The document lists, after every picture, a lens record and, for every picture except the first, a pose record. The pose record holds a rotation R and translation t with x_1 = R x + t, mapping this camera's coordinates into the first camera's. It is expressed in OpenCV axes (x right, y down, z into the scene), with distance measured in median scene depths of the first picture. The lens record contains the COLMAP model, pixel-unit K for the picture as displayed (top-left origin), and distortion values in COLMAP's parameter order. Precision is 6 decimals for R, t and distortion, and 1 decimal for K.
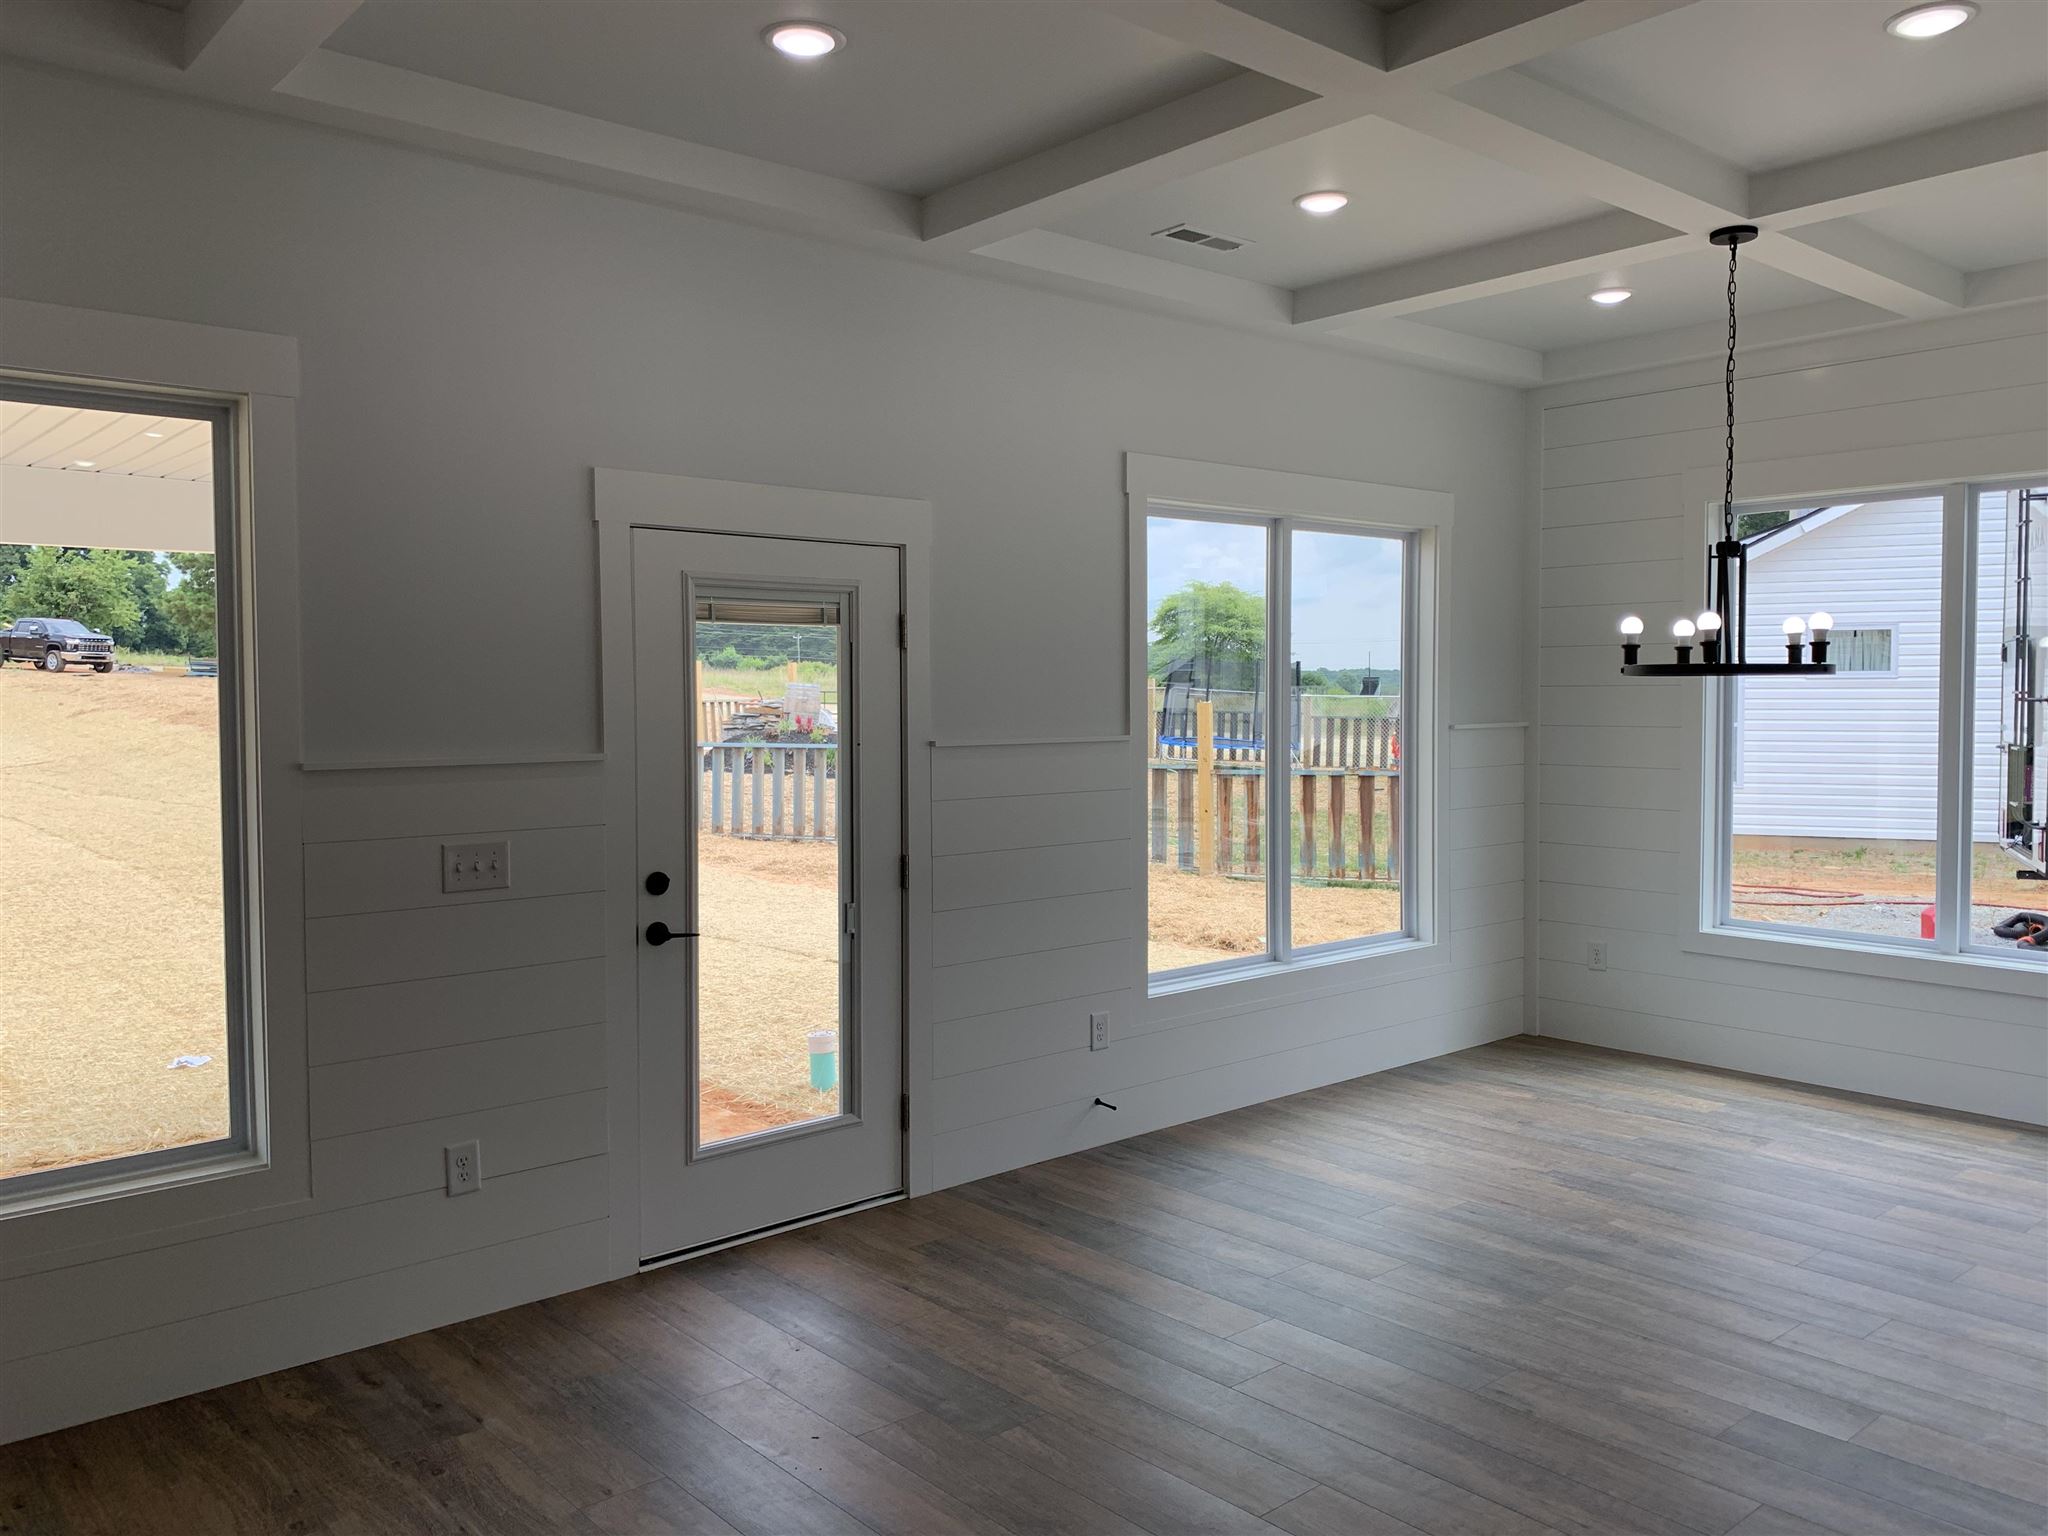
lens RADIAL K [[1594.7, 0, 1024.0], [0, 1594.7, 768.0], [0, 0, 1]] dist [0.183026, -0.209403]
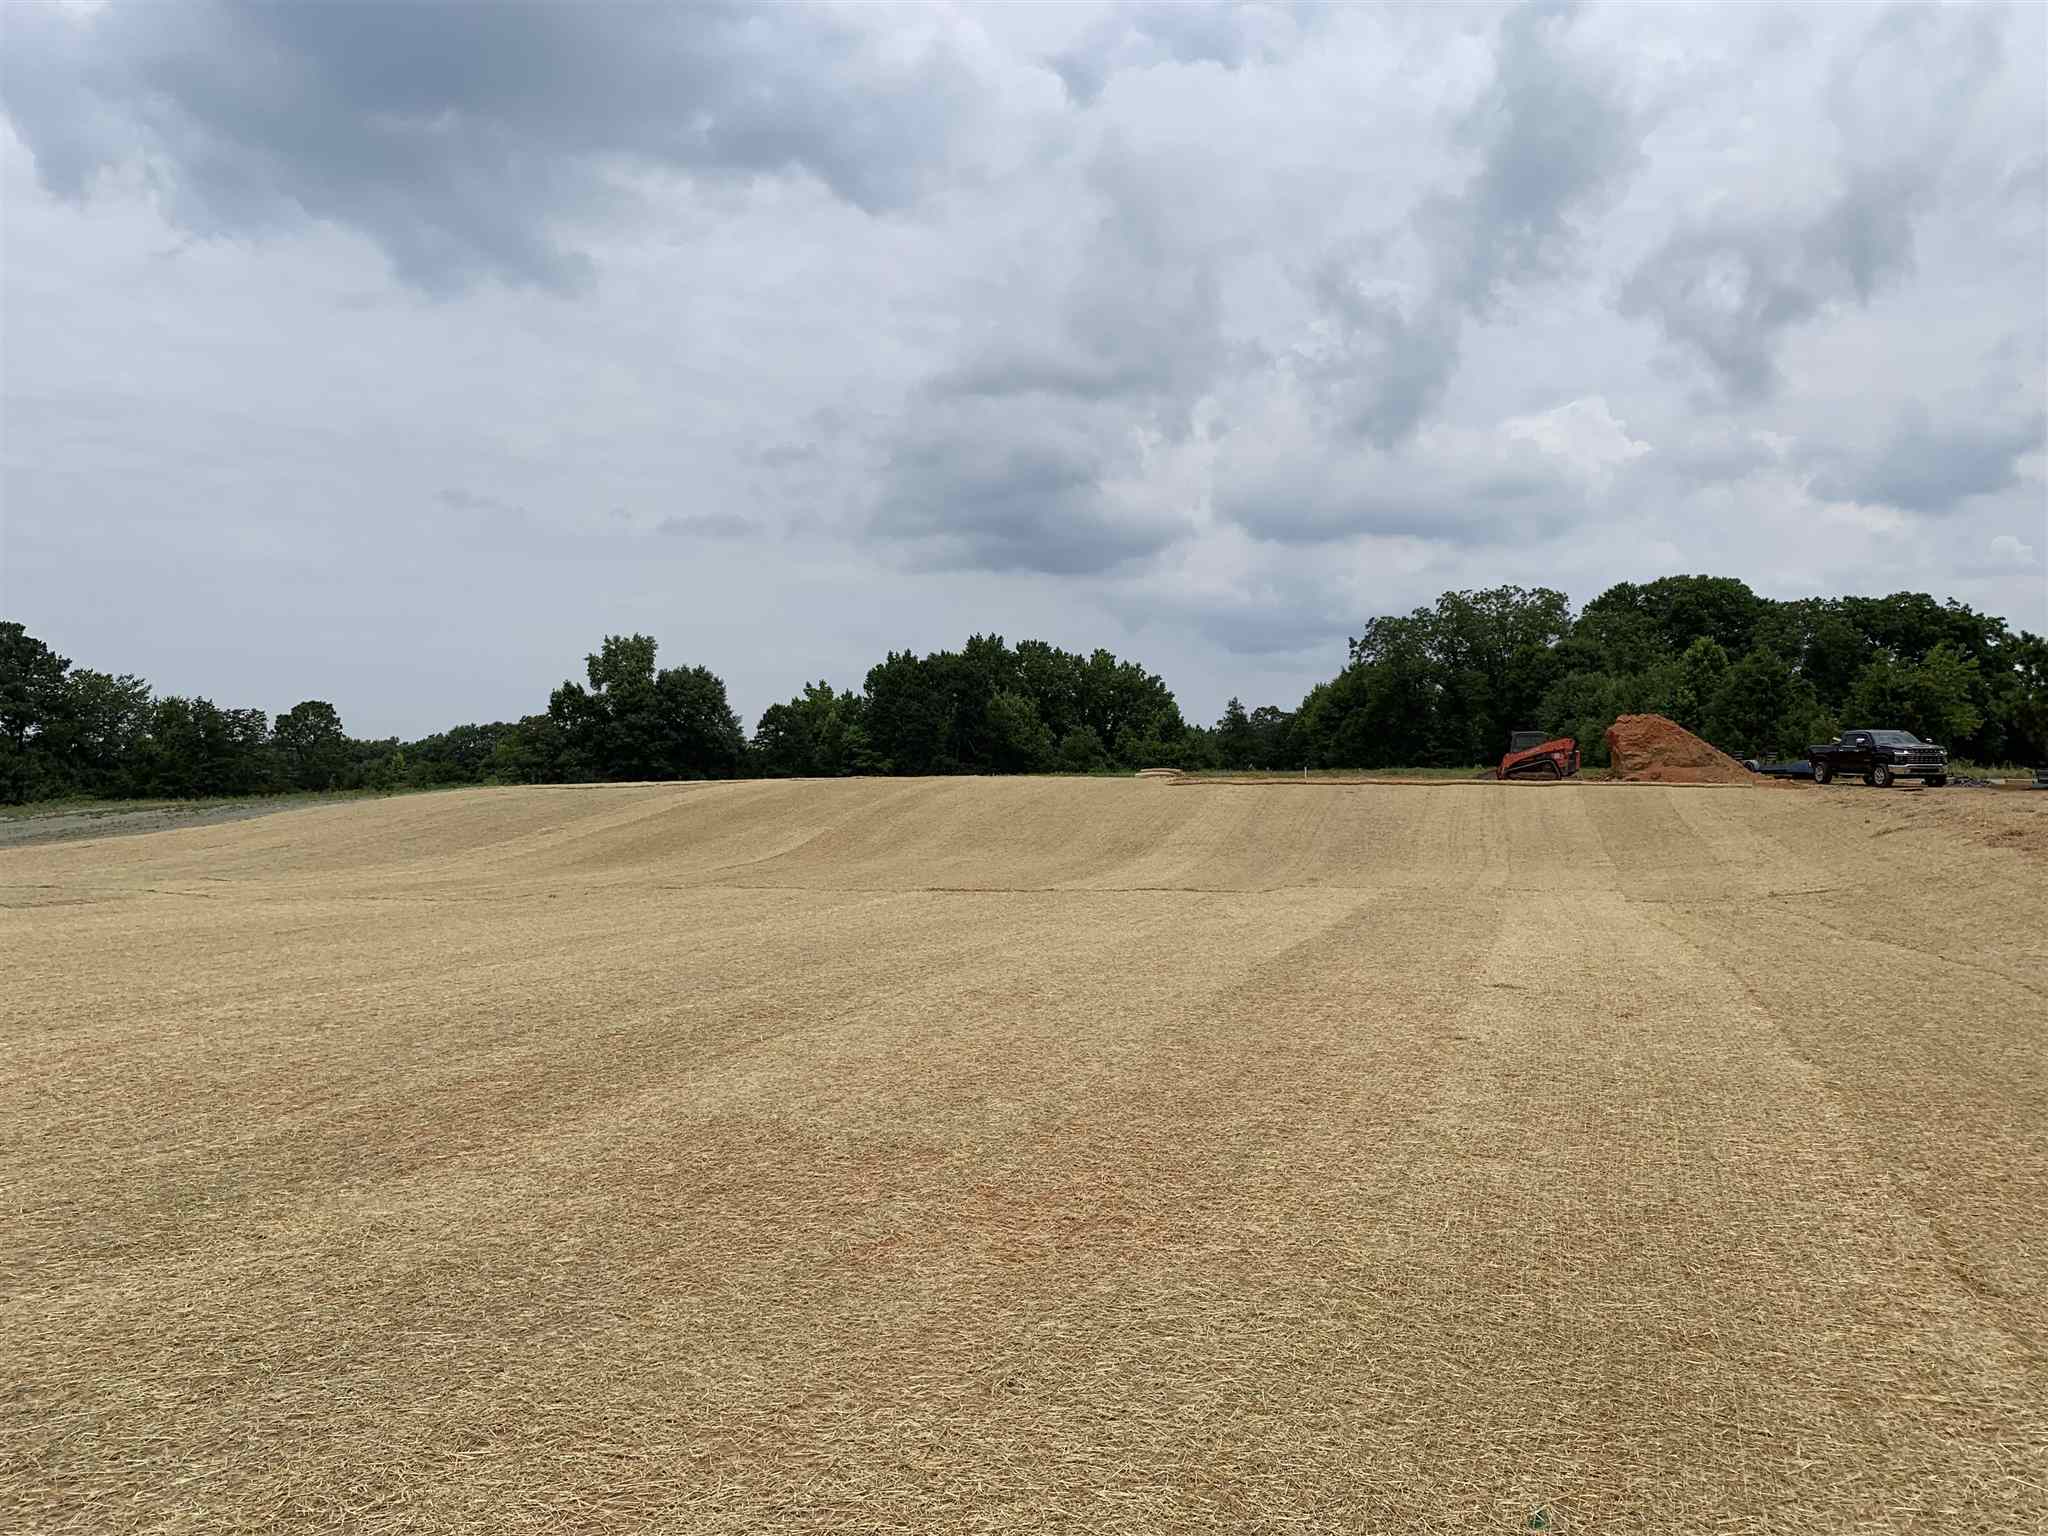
lens RADIAL K [[1594.7, 0, 1024.0], [0, 1594.7, 768.0], [0, 0, 1]] dist [0.183026, -0.209403]
pose [[0.517799, -0.026445, -0.855094, -0.045412], [-0.034524, 0.998062, -0.051772, -0.004280], [0.854806, 0.056329, 0.515882, 0.113672]]
